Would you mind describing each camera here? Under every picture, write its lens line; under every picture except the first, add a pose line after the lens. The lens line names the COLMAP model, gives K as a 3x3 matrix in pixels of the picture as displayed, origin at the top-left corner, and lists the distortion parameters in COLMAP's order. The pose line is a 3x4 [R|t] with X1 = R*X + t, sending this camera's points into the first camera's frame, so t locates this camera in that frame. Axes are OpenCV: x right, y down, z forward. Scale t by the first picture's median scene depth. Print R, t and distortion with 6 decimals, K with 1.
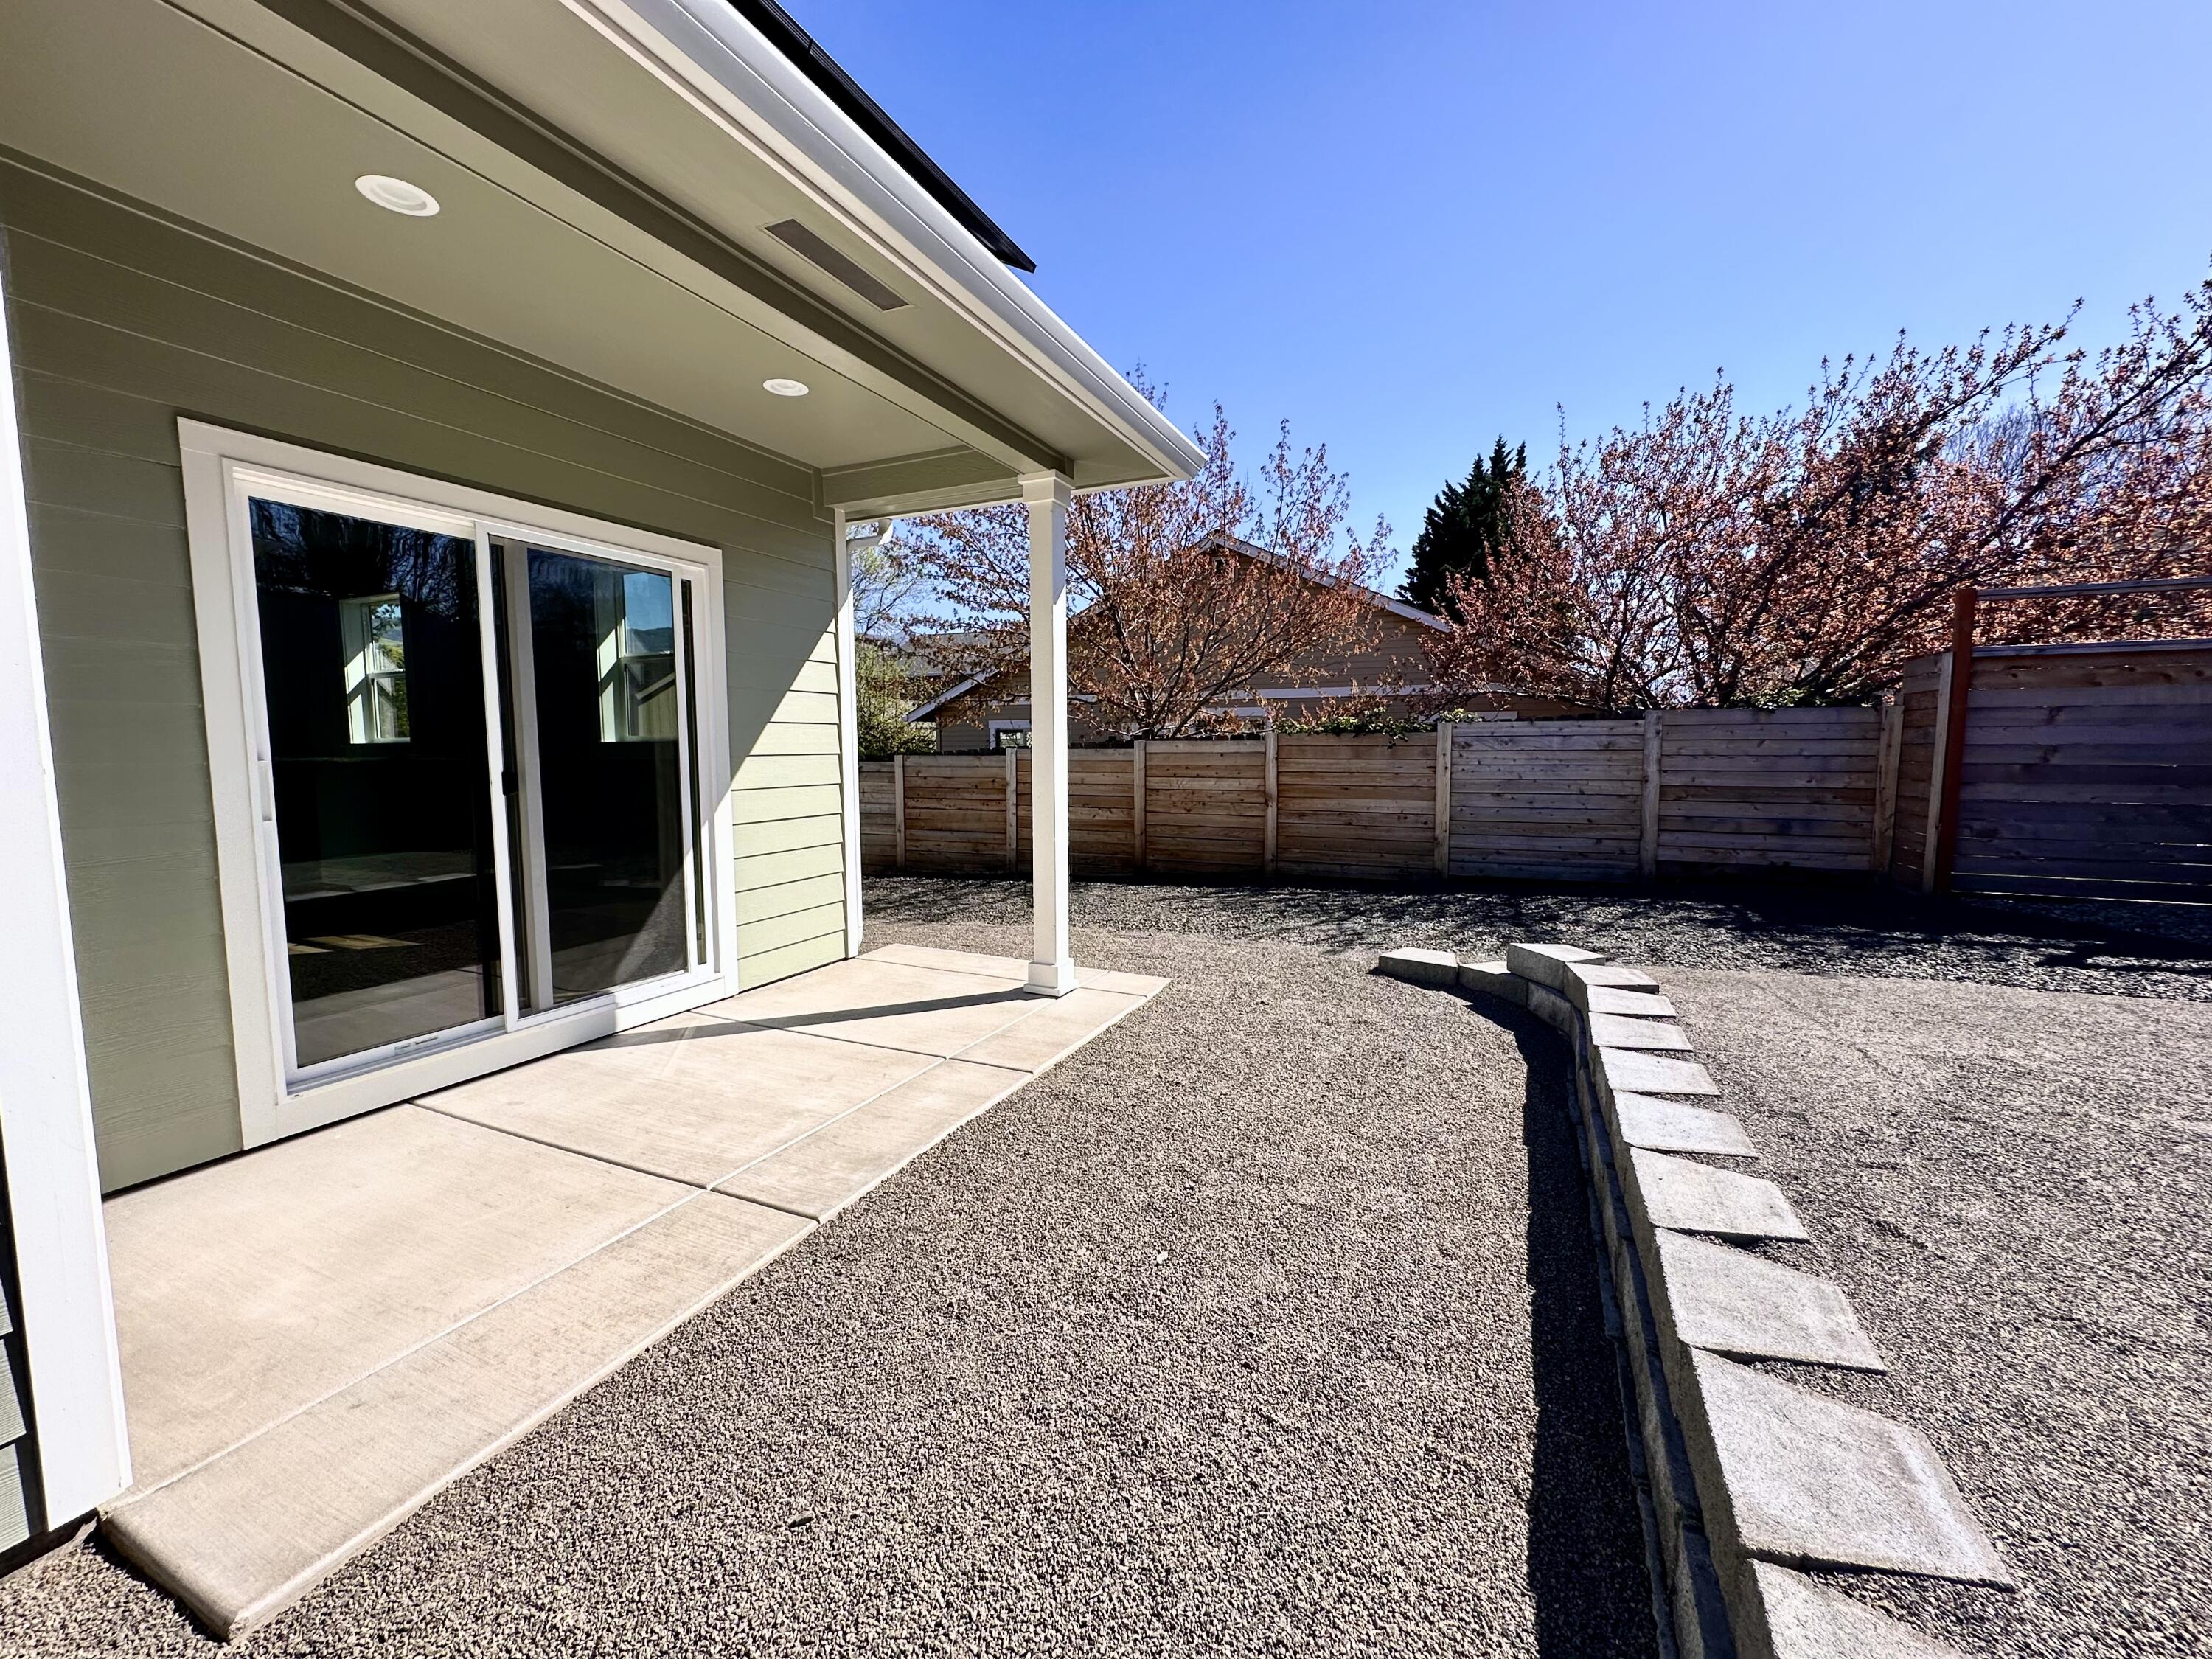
lens RADIAL K [[887.4, 0, 1106.0], [0, 887.4, 829.5], [0, 0, 1]] dist [0.001039, -0.000391]
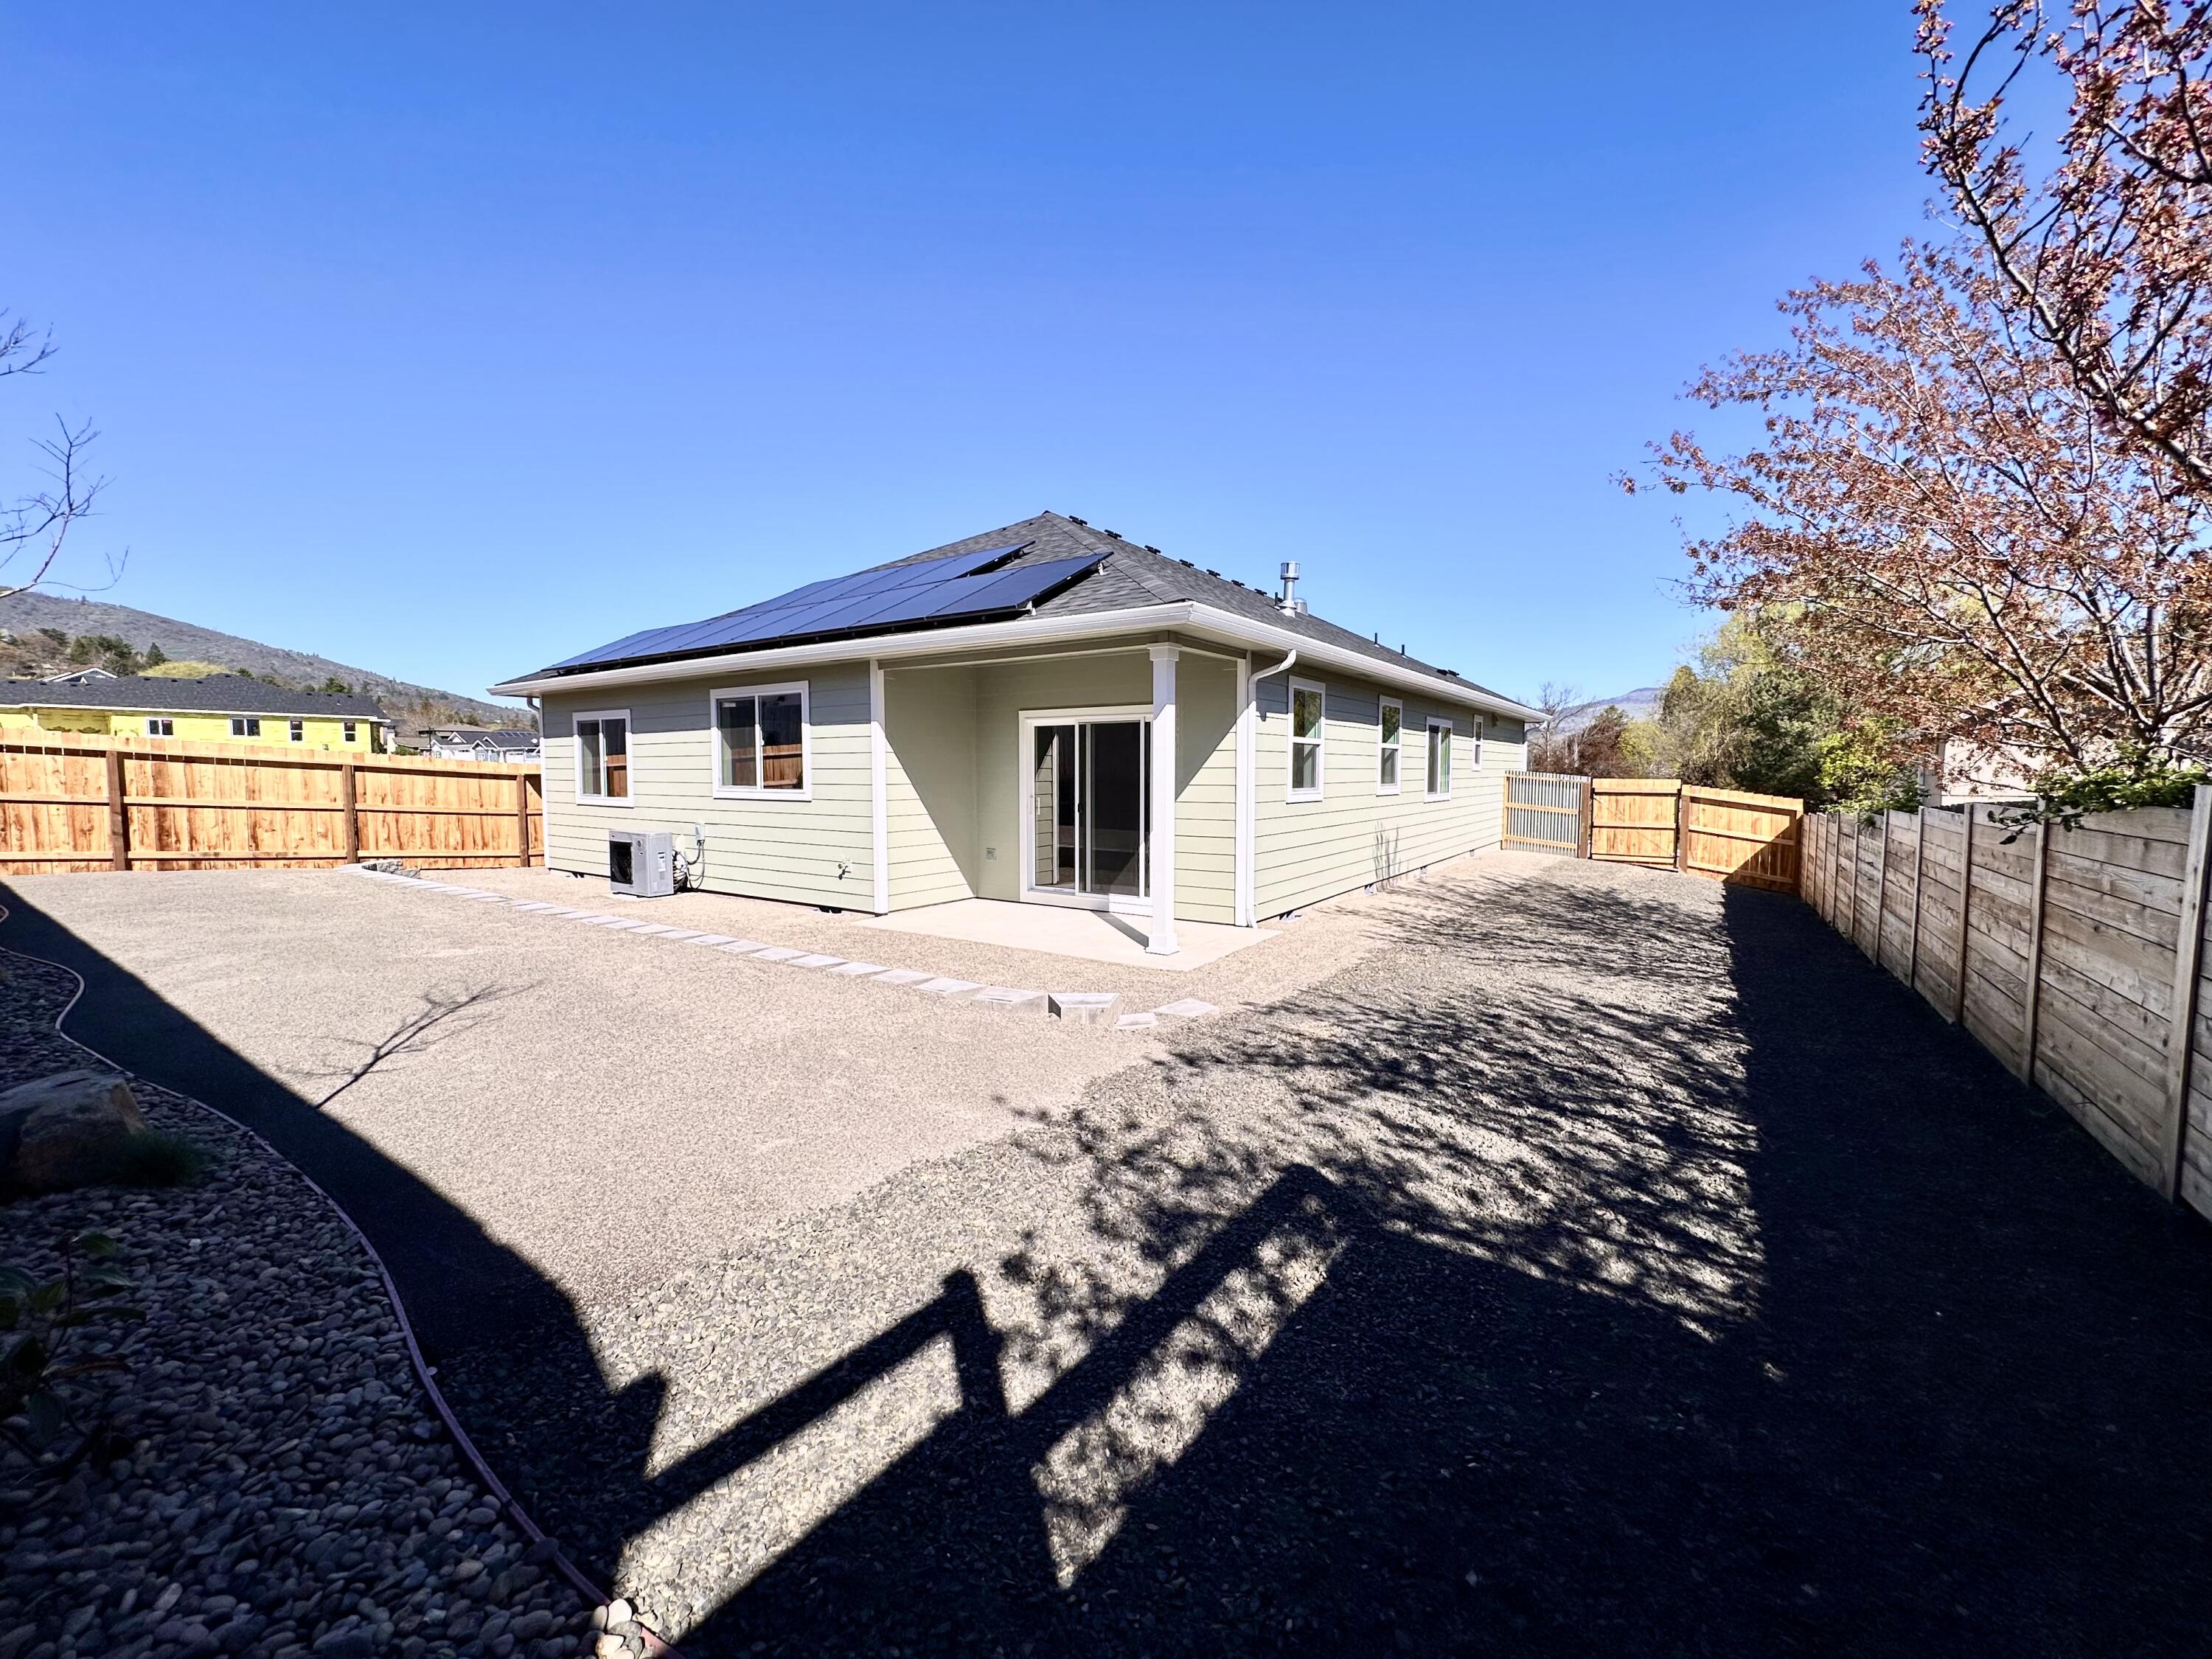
lens RADIAL K [[887.4, 0, 1106.0], [0, 887.4, 829.5], [0, 0, 1]] dist [0.001039, -0.000391]
pose [[-0.151054, 0.068773, -0.986130, 1.733832], [-0.091909, 0.992279, 0.083281, -0.187267], [0.984244, 0.103214, -0.143566, 1.231940]]
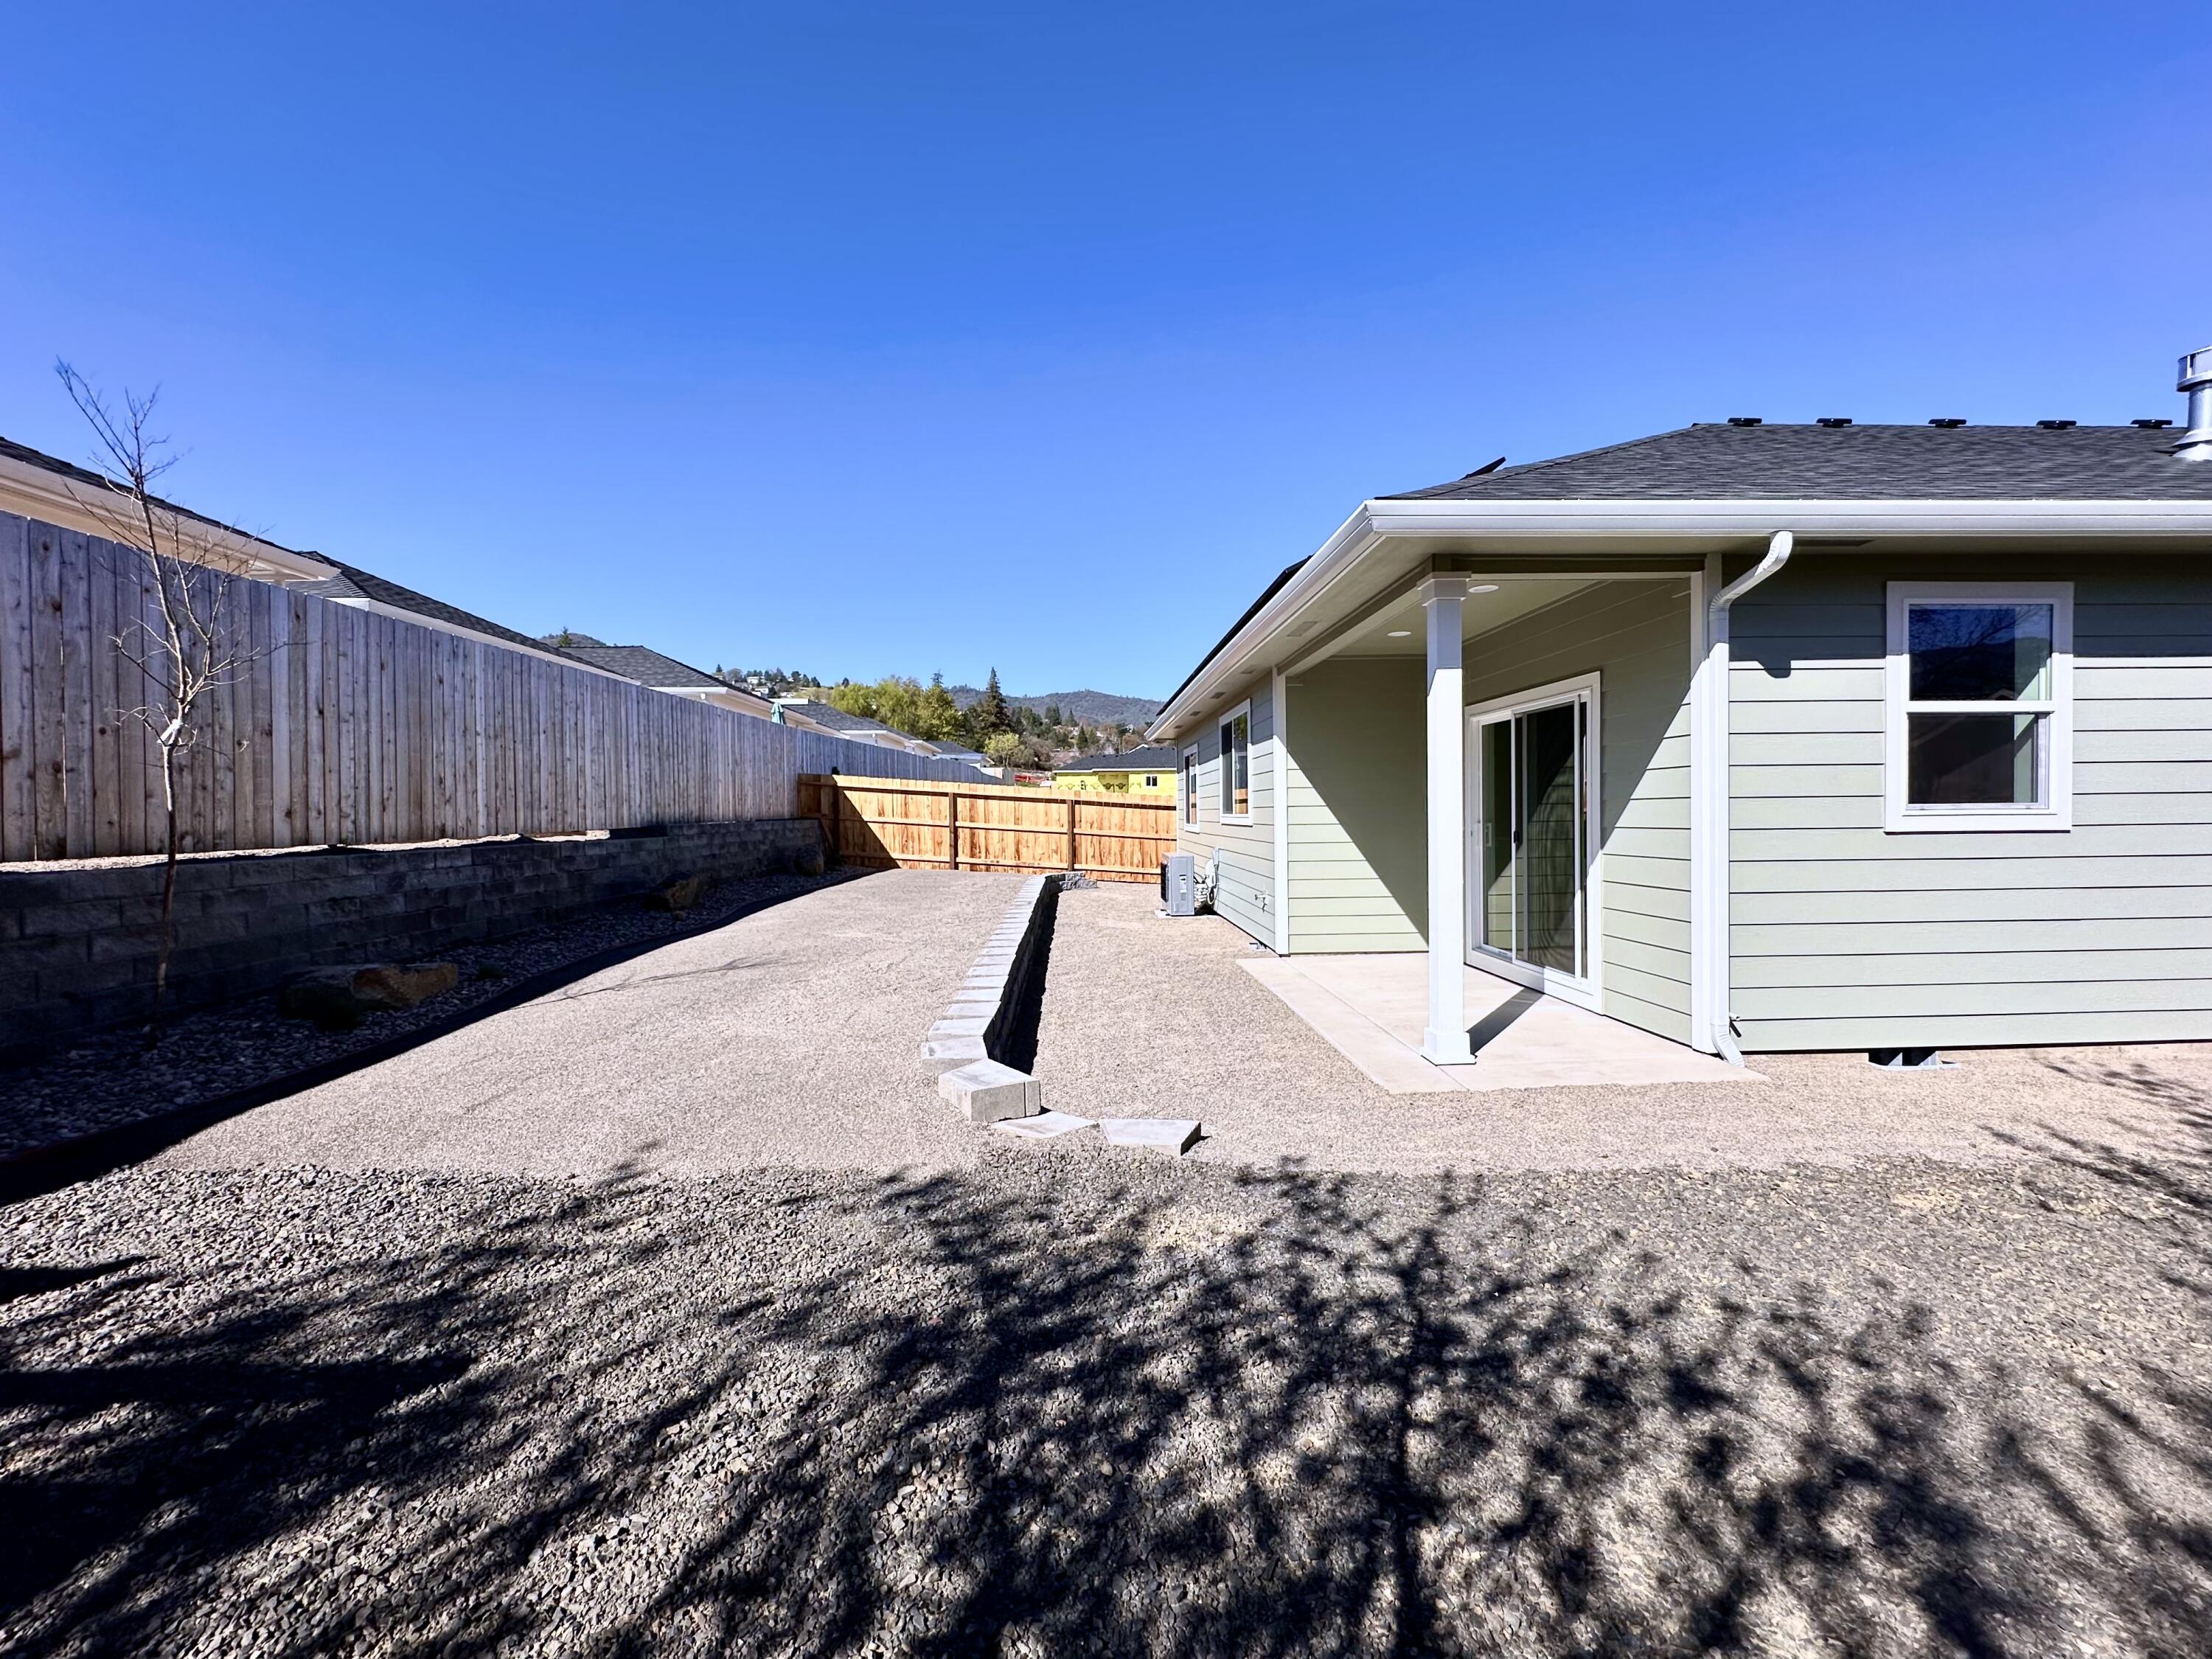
lens RADIAL K [[887.4, 0, 1106.0], [0, 887.4, 829.5], [0, 0, 1]] dist [0.001039, -0.000391]
pose [[-0.882659, 0.020525, -0.469565, 0.858860], [-0.030961, 0.994337, 0.101660, -0.197715], [0.468993, 0.104270, -0.877025, 1.886936]]
